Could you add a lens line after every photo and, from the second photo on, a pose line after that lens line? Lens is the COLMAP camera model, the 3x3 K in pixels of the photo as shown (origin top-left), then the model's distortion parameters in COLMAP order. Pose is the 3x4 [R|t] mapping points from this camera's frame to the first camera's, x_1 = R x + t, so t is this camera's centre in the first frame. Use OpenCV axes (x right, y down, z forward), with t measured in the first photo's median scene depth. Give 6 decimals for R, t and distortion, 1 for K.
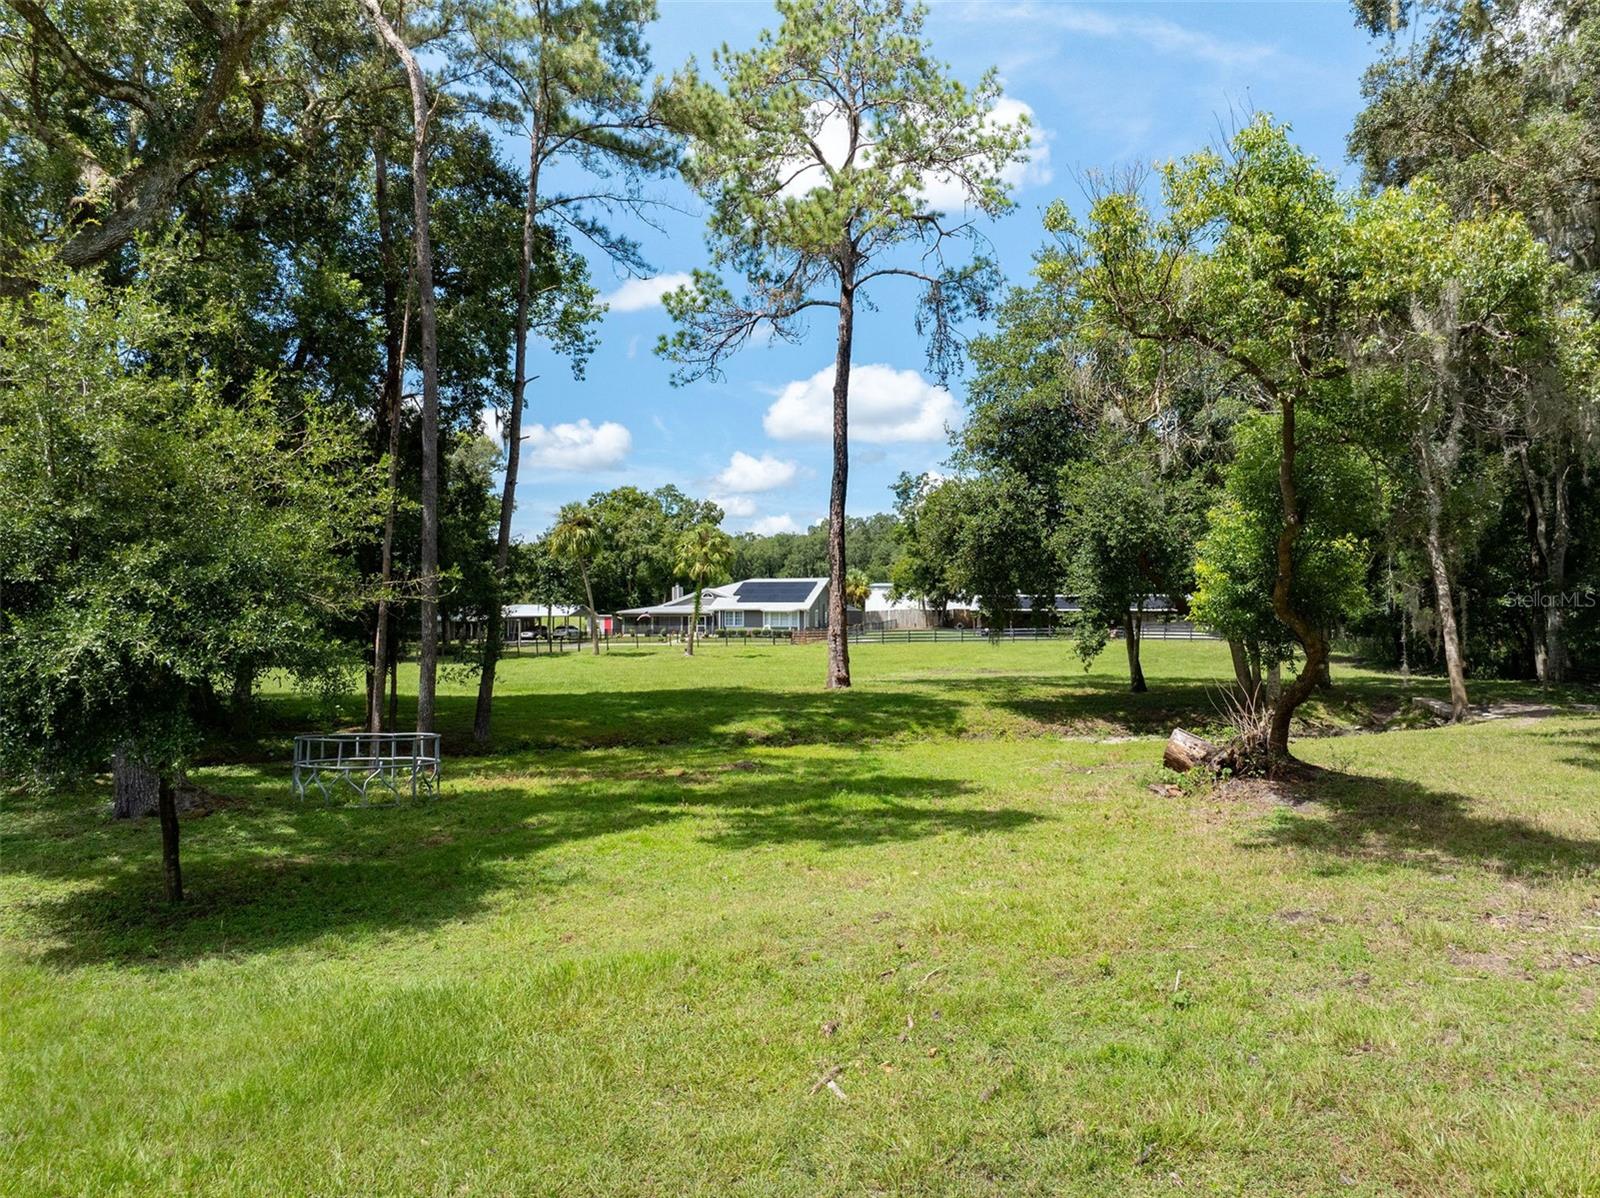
lens RADIAL K [[1117.9, 0, 800.3], [0, 1117.9, 610.5], [0, 0, 1]] dist [-0.029504, -0.000489]
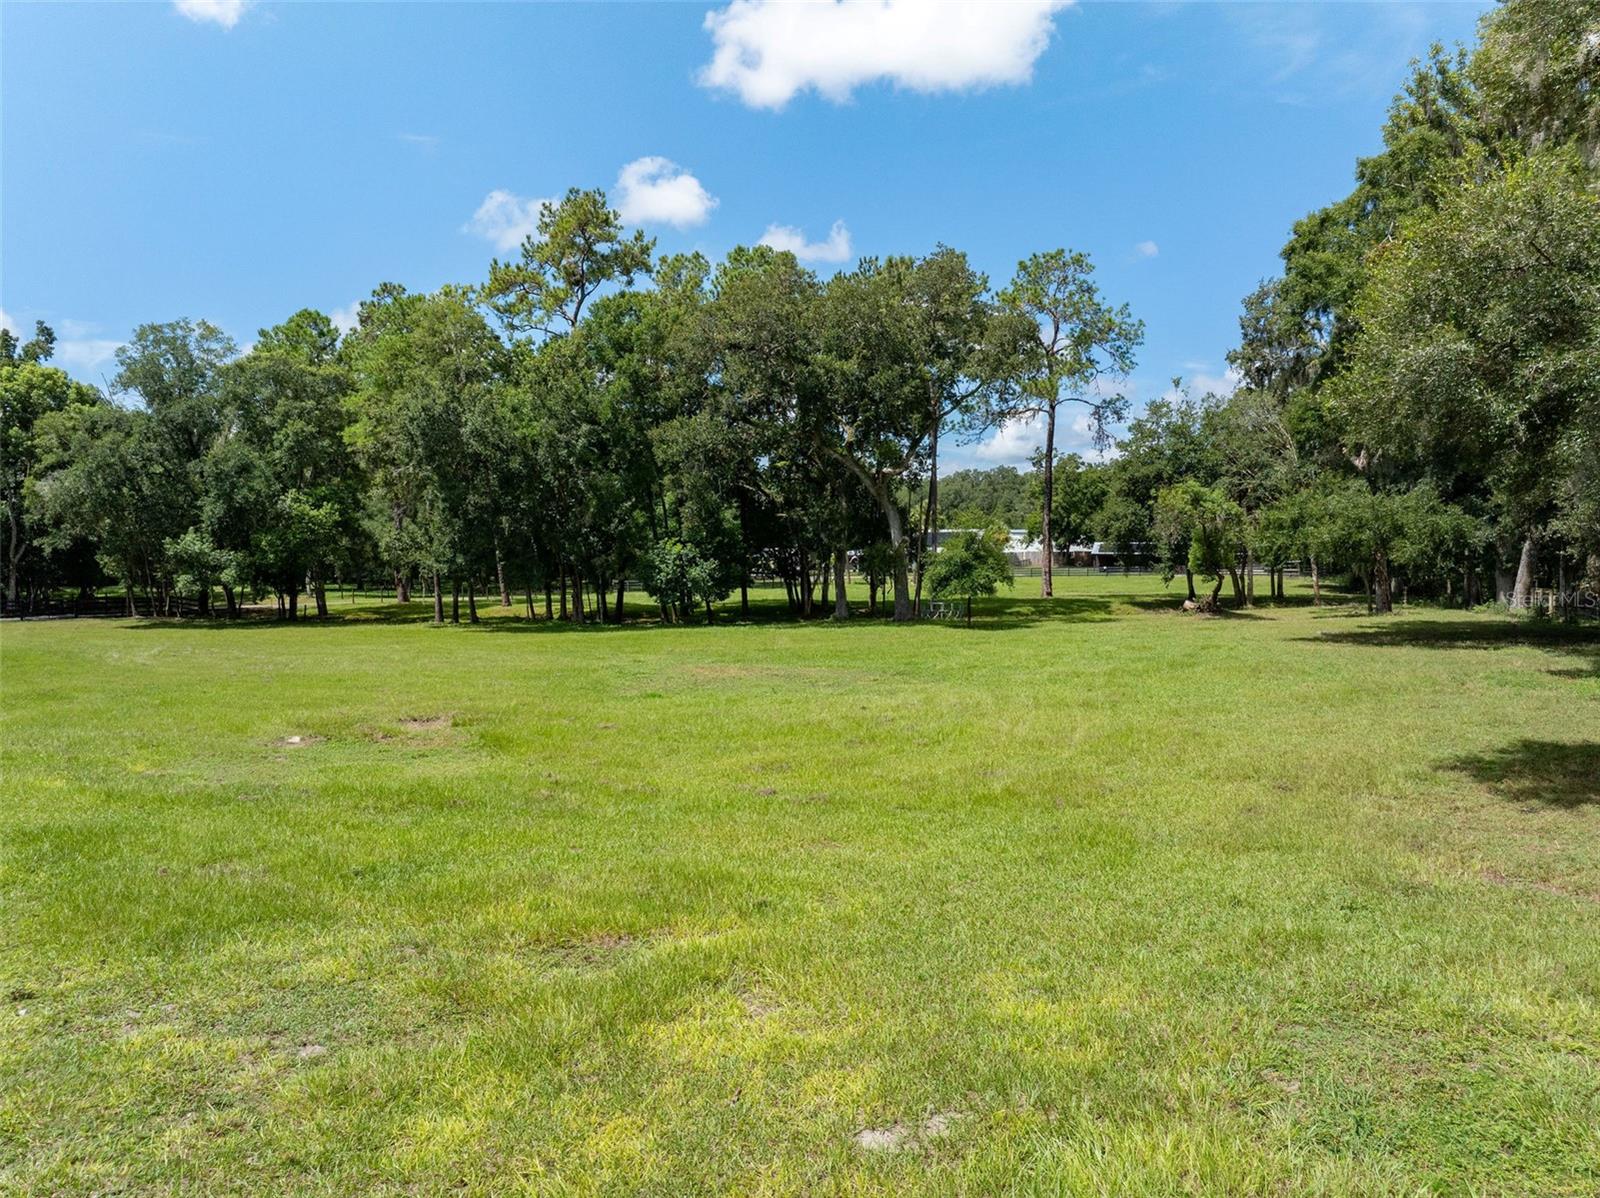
lens RADIAL K [[1117.9, 0, 789.9], [0, 1117.9, 603.5], [0, 0, 1]] dist [-0.029504, -0.000489]
pose [[0.995741, 0.006636, -0.091958, -0.239785], [-0.001766, 0.998597, 0.052931, -0.027642], [0.092180, -0.052543, 0.994355, -1.074646]]
